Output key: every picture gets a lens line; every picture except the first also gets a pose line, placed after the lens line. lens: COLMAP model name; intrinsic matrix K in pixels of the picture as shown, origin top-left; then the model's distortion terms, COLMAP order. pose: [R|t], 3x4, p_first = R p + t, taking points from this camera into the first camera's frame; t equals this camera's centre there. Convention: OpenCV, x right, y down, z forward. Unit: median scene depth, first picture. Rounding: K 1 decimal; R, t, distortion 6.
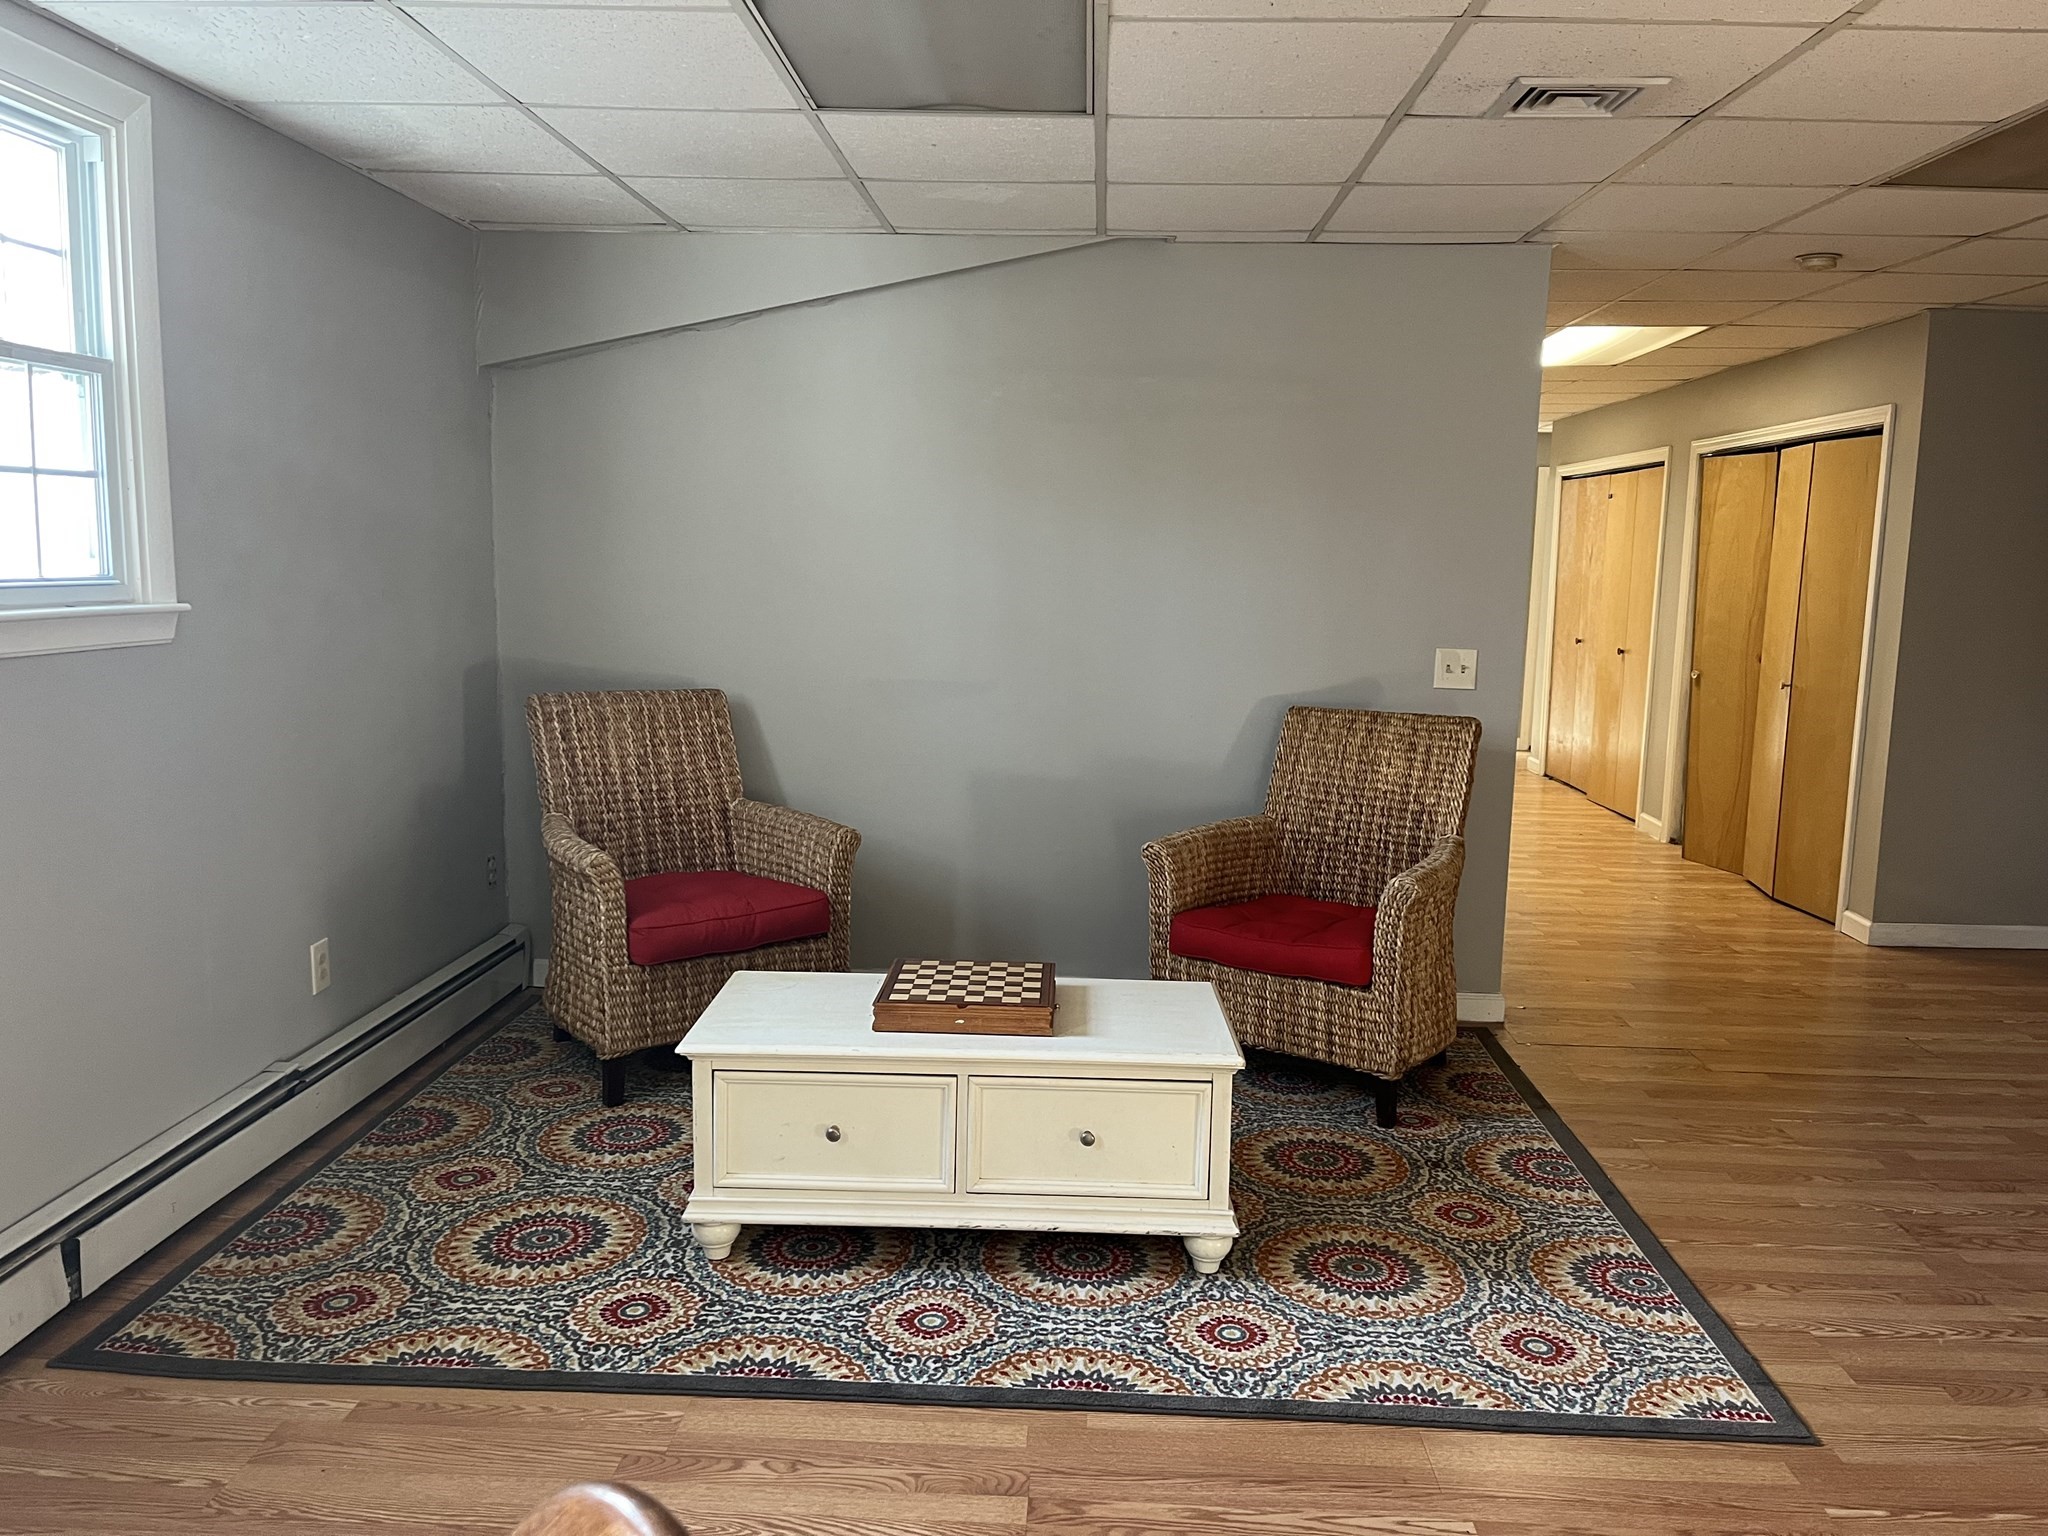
lens RADIAL K [[1553.5, 0, 1024.0], [0, 1553.5, 768.0], [0, 0, 1]] dist [0.054444, -0.058094]
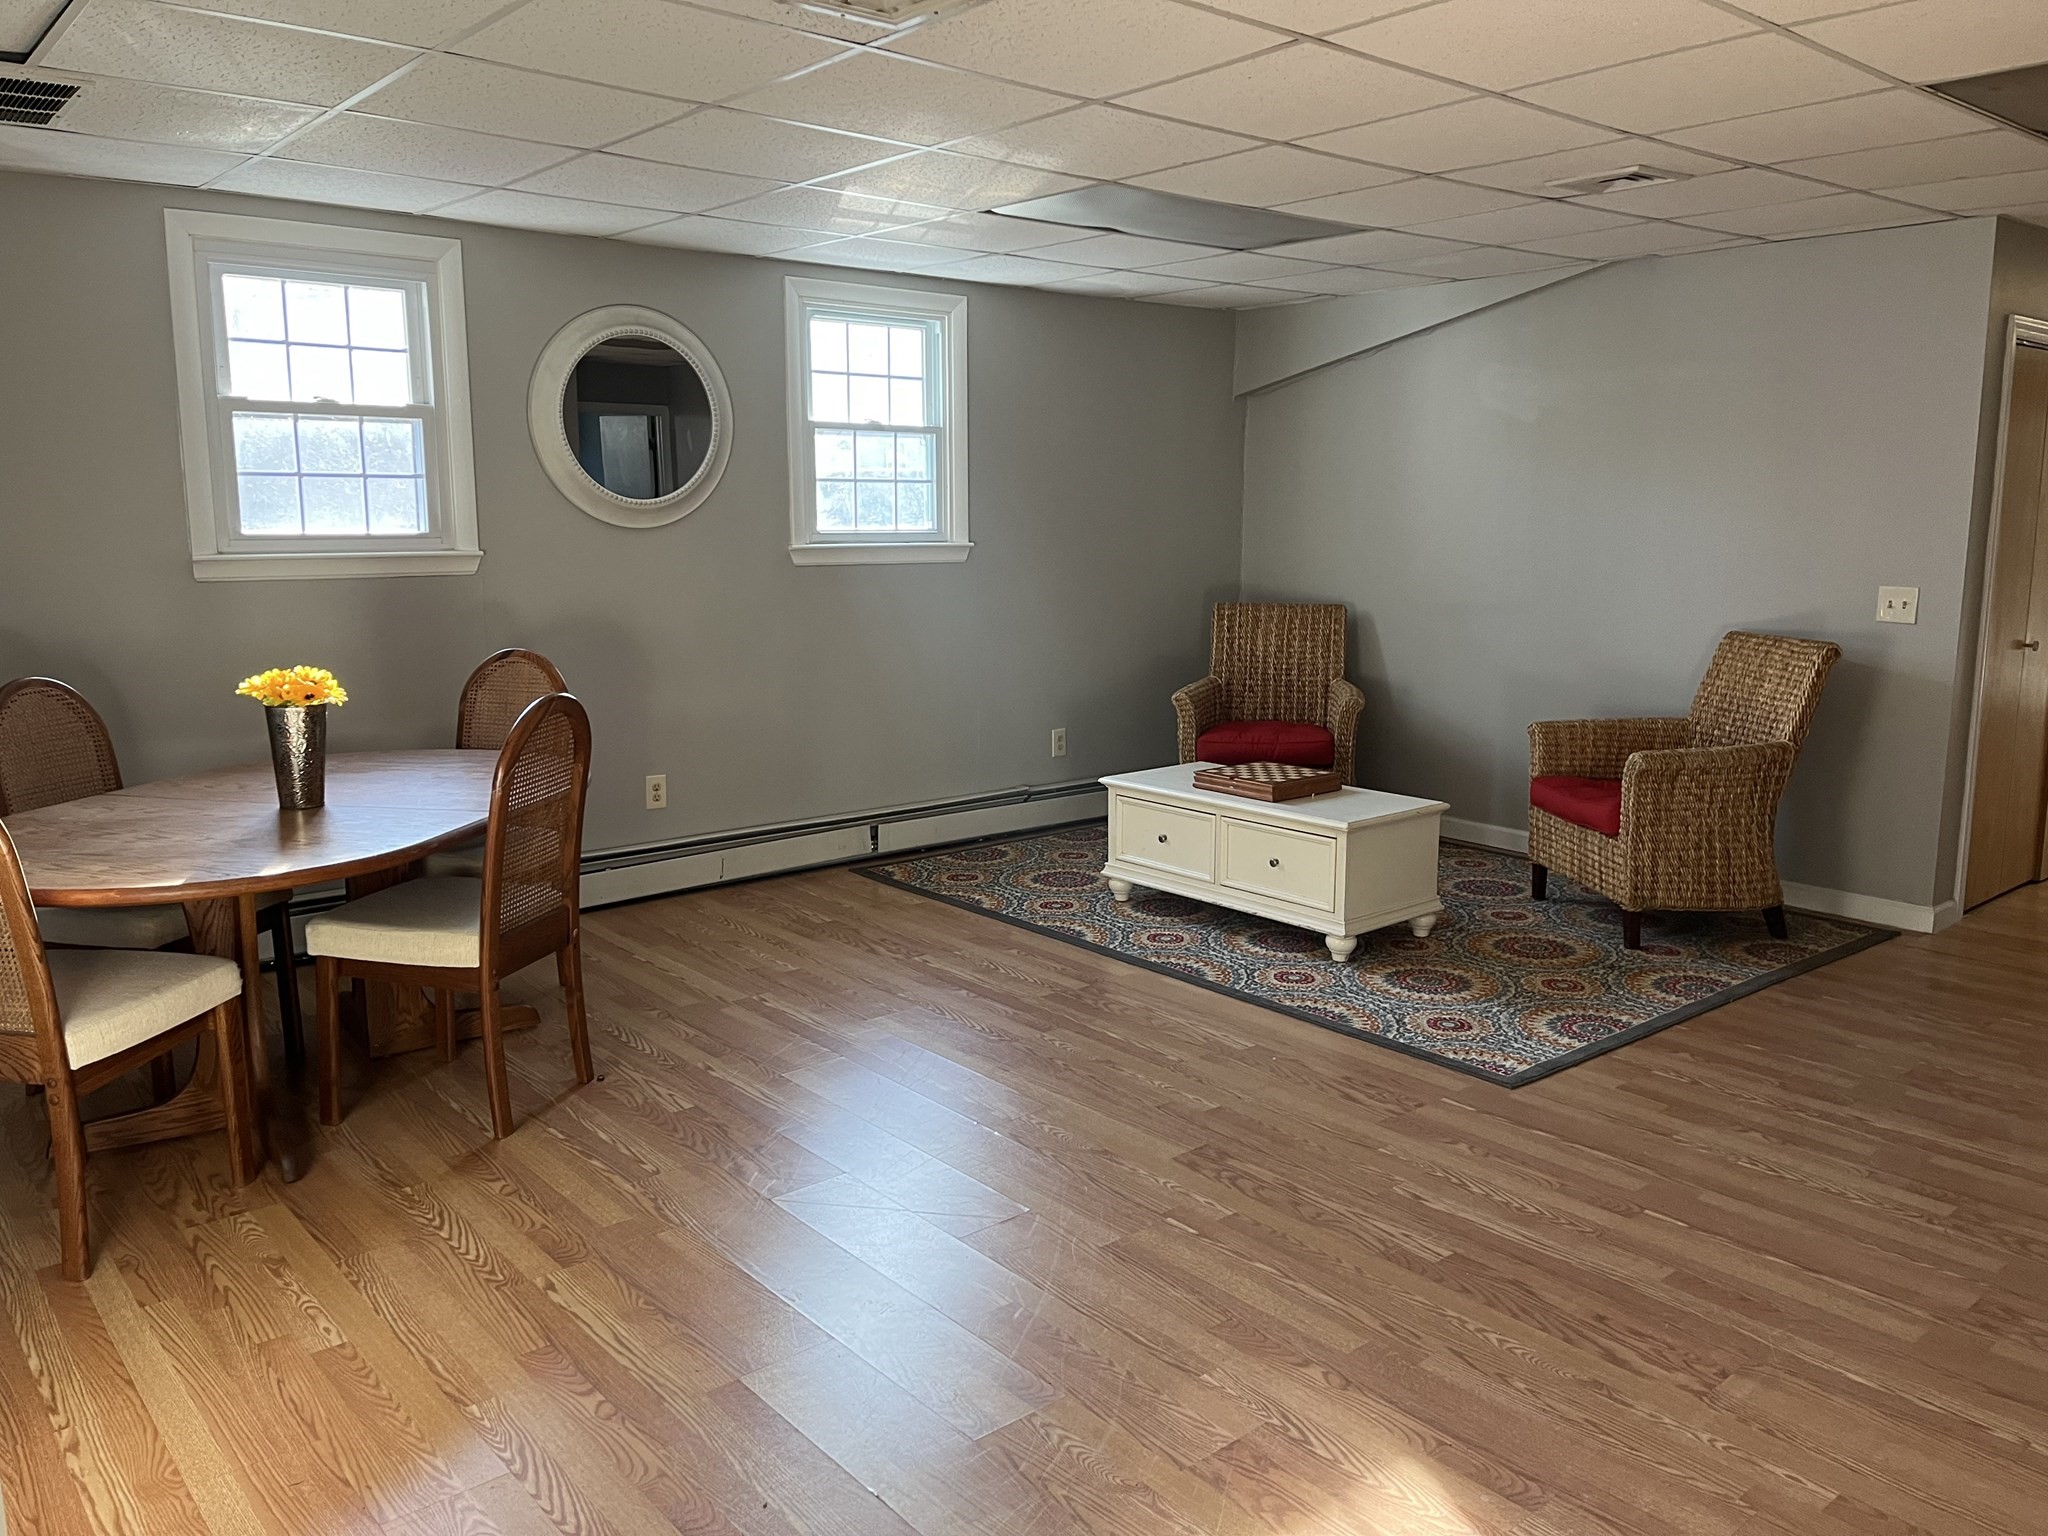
lens RADIAL K [[1553.5, 0, 1024.0], [0, 1553.5, 768.0], [0, 0, 1]] dist [0.054444, -0.058094]
pose [[0.670393, 0.105340, -0.734490, 1.058139], [-0.087771, 0.994180, 0.062473, 0.055902], [0.736796, 0.022586, 0.675737, -0.318527]]
